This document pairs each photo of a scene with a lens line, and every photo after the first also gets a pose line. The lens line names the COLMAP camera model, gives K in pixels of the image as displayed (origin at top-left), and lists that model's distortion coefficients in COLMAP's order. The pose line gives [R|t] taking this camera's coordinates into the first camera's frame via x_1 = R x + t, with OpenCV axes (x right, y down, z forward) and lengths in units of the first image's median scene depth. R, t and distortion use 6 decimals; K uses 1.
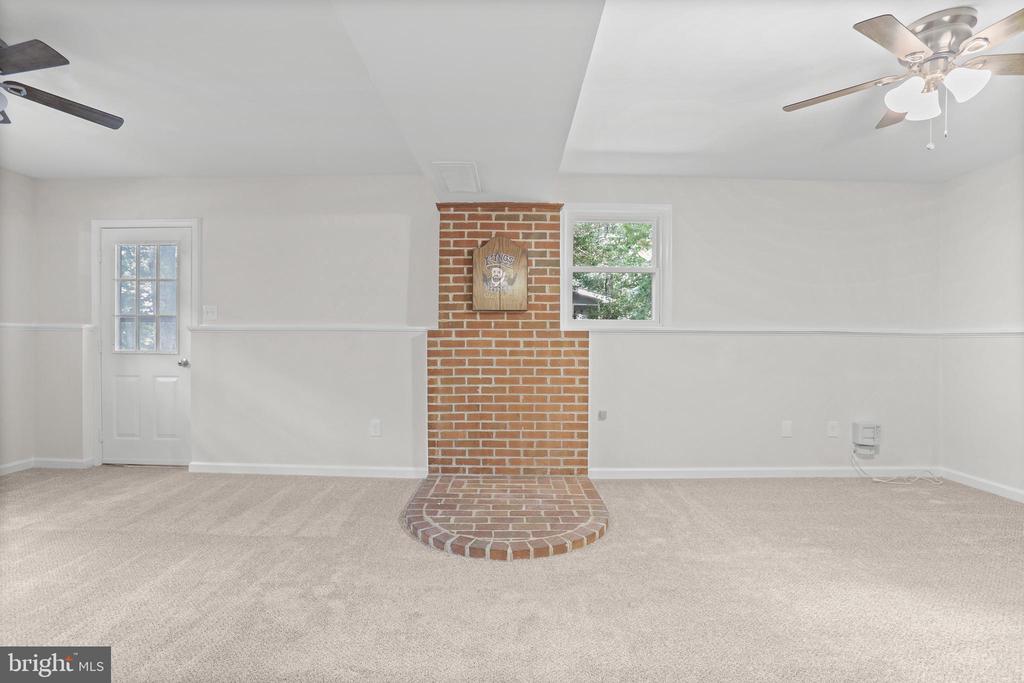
lens RADIAL K [[471.1, 0, 510.0], [0, 471.1, 339.6], [0, 0, 1]] dist [-0.018455, 0.003327]
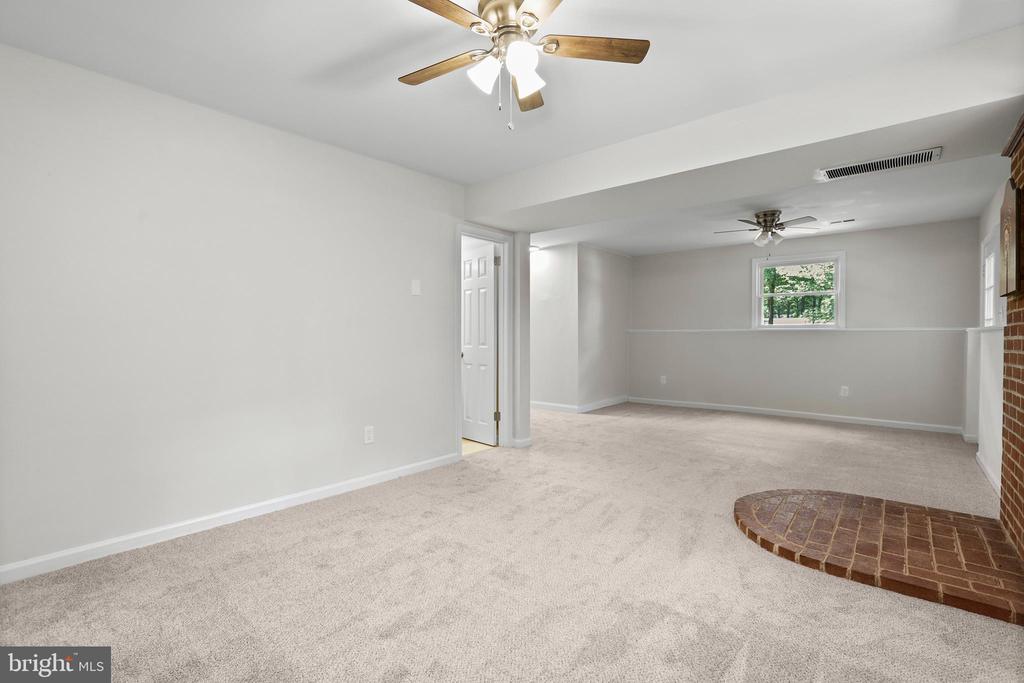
lens RADIAL K [[471.1, 0, 509.0], [0, 471.1, 342.9], [0, 0, 1]] dist [-0.018455, 0.003327]
pose [[-0.641043, 0.001306, -0.767504, 1.001232], [-0.012311, 0.999852, 0.011985, 0.009826], [0.767406, 0.017132, -0.640932, 0.982352]]
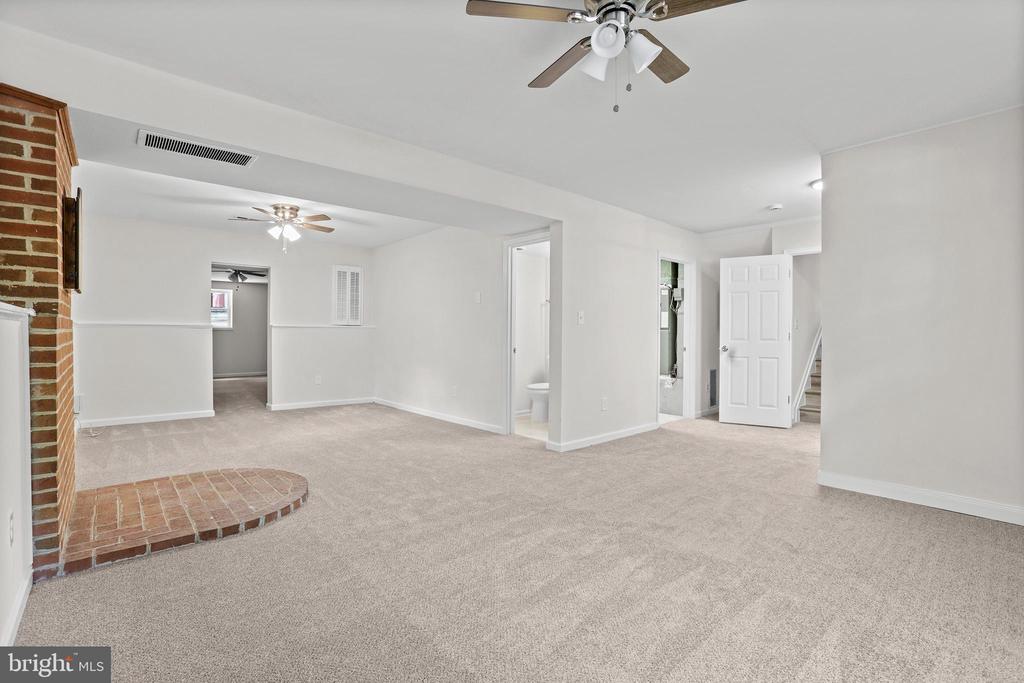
lens RADIAL K [[471.1, 0, 508.0], [0, 471.1, 336.4], [0, 0, 1]] dist [-0.018455, 0.003327]
pose [[-0.656510, -0.016507, 0.754137, -1.102299], [-0.005460, 0.999838, 0.017133, -0.008980], [-0.754298, 0.007130, -0.656494, 1.081602]]
